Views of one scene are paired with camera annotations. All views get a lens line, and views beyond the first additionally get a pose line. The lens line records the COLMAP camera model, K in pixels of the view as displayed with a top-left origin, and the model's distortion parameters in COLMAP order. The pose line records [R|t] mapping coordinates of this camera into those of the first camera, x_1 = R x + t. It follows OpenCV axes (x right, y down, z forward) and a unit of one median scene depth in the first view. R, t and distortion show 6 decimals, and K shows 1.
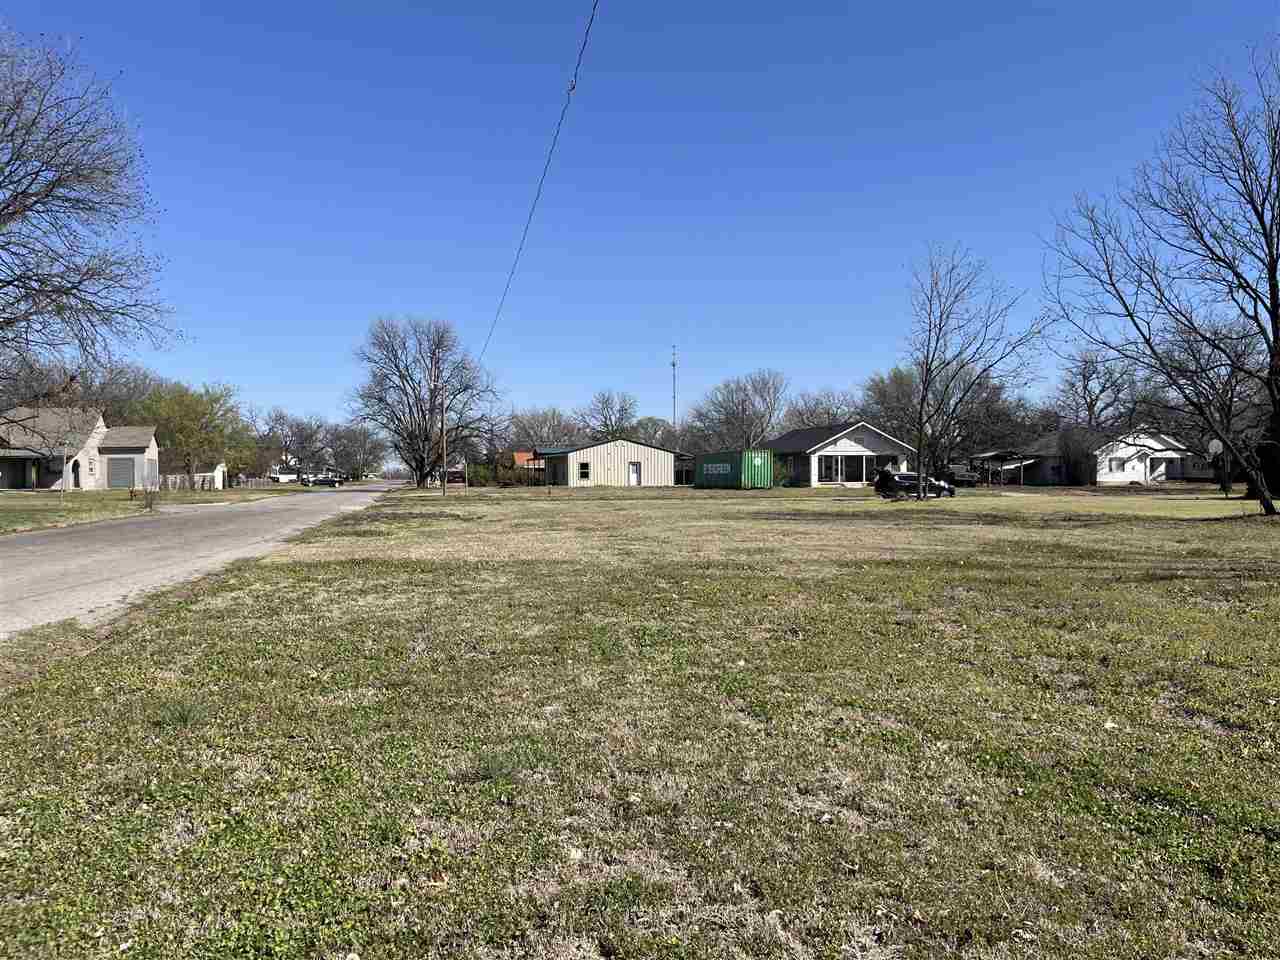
lens RADIAL K [[979.1, 0, 639.3], [0, 979.1, 481.4], [0, 0, 1]] dist [0.069919, -0.094668]
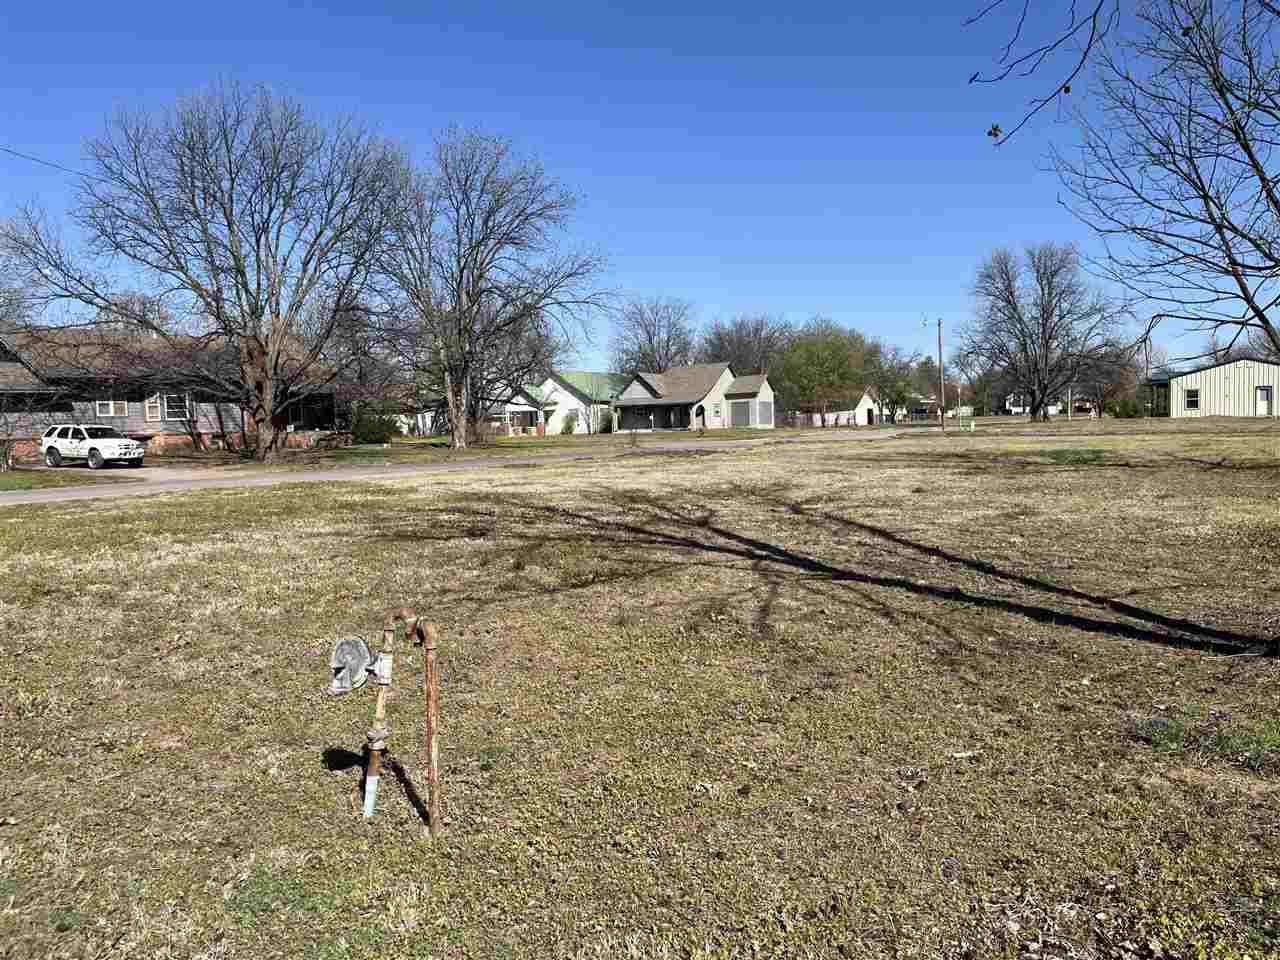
lens RADIAL K [[979.1, 0, 632.6], [0, 979.1, 485.4], [0, 0, 1]] dist [0.069919, -0.094668]
pose [[0.694356, 0.032275, -0.718908, 0.246688], [0.020290, 0.997719, 0.064389, -0.001480], [0.719346, -0.059296, 0.692117, 0.056121]]
